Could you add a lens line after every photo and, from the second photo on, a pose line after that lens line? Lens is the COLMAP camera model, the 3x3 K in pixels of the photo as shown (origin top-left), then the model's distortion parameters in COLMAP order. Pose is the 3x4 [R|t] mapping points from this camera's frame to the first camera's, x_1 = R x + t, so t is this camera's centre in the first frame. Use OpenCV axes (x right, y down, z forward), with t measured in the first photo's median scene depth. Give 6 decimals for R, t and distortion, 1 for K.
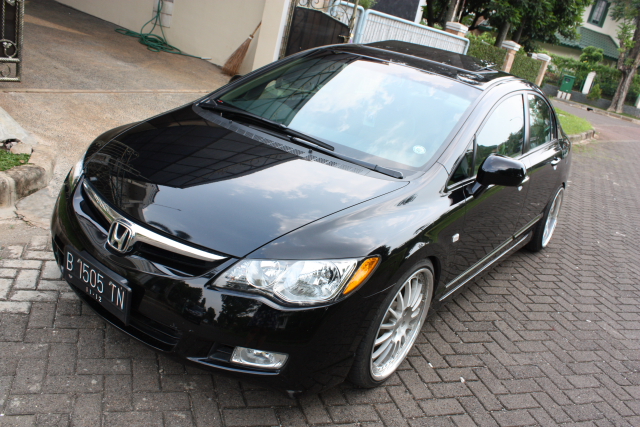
lens RADIAL K [[540.0, 0, 320.0], [0, 540.0, 210.7], [0, 0, 1]] dist [-0.110178, 0.064519]
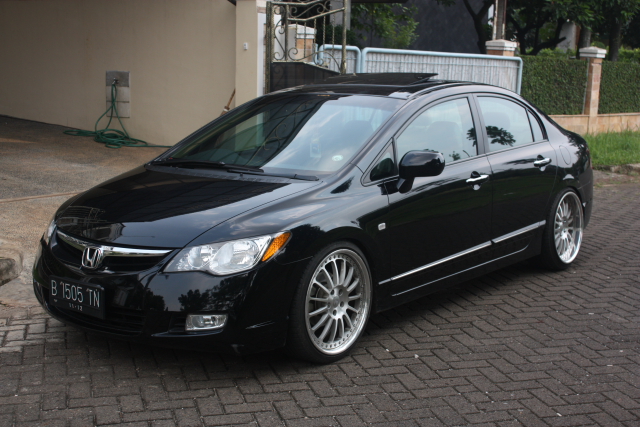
lens RADIAL K [[868.5, 0, 320.7], [0, 868.5, 215.8], [0, 0, 1]] dist [-0.018609, 0.000000]
pose [[0.979361, -0.184770, -0.081922, 0.213754], [0.165915, 0.966421, -0.196220, 0.277071], [0.115427, 0.178578, 0.977132, -0.600426]]
